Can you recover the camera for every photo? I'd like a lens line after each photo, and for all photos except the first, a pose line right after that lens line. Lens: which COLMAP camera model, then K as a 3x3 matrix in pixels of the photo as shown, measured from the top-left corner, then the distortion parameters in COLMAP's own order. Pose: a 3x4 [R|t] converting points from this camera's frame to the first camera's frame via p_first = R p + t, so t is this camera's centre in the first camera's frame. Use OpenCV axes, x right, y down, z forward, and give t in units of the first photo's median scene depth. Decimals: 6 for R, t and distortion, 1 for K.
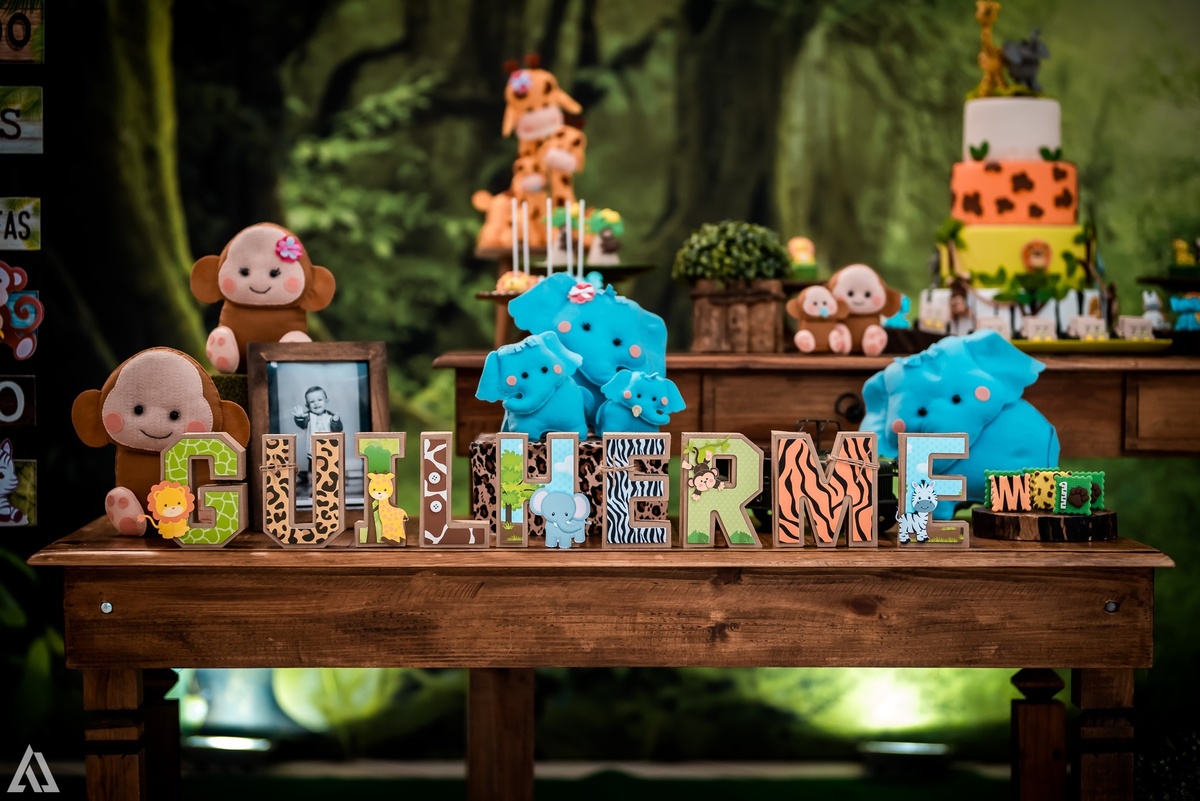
lens RADIAL K [[3073.3, 0, 600.0], [0, 3073.3, 400.5], [0, 0, 1]] dist [0.003395, 0.214377]
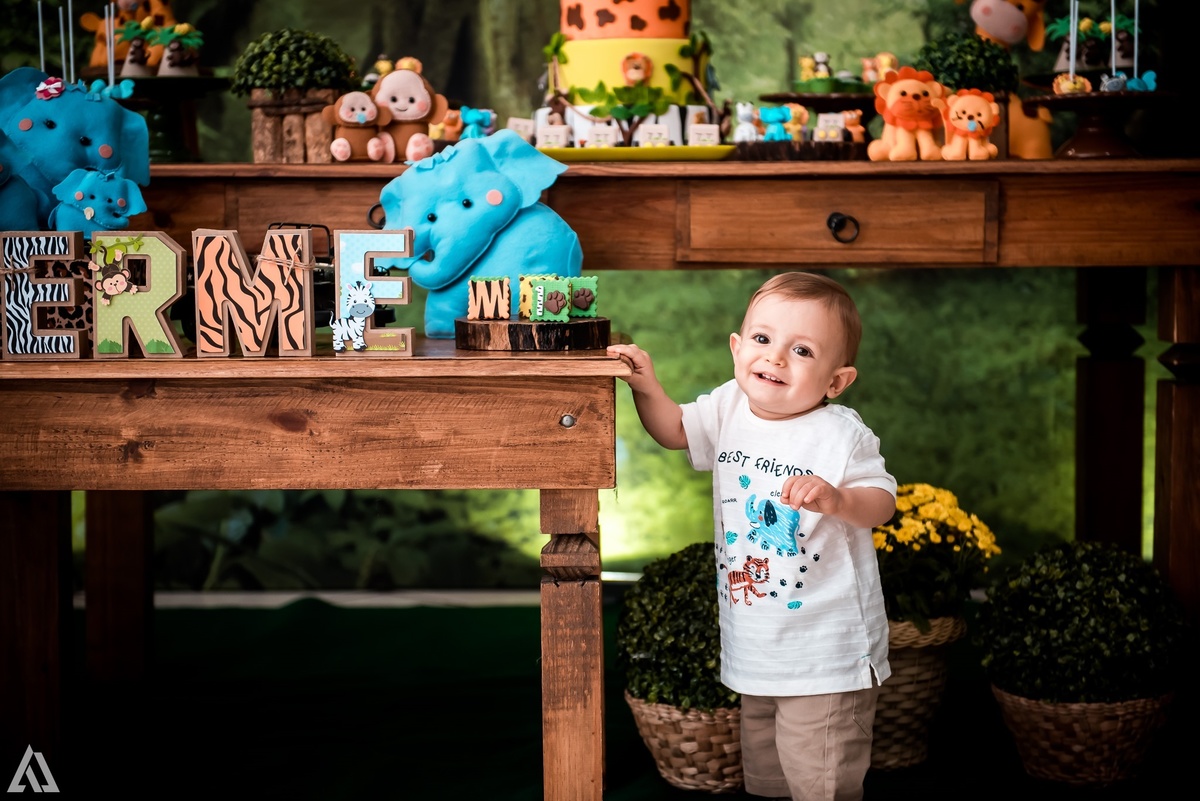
lens RADIAL K [[2462.2, 0, 608.5], [0, 2462.2, 401.8], [0, 0, 1]] dist [0.147424, -0.149128]
pose [[0.999189, -0.006007, -0.039808, 0.198897], [0.007658, 0.999111, 0.041459, 0.030512], [0.039524, -0.041731, 0.998347, 0.269492]]
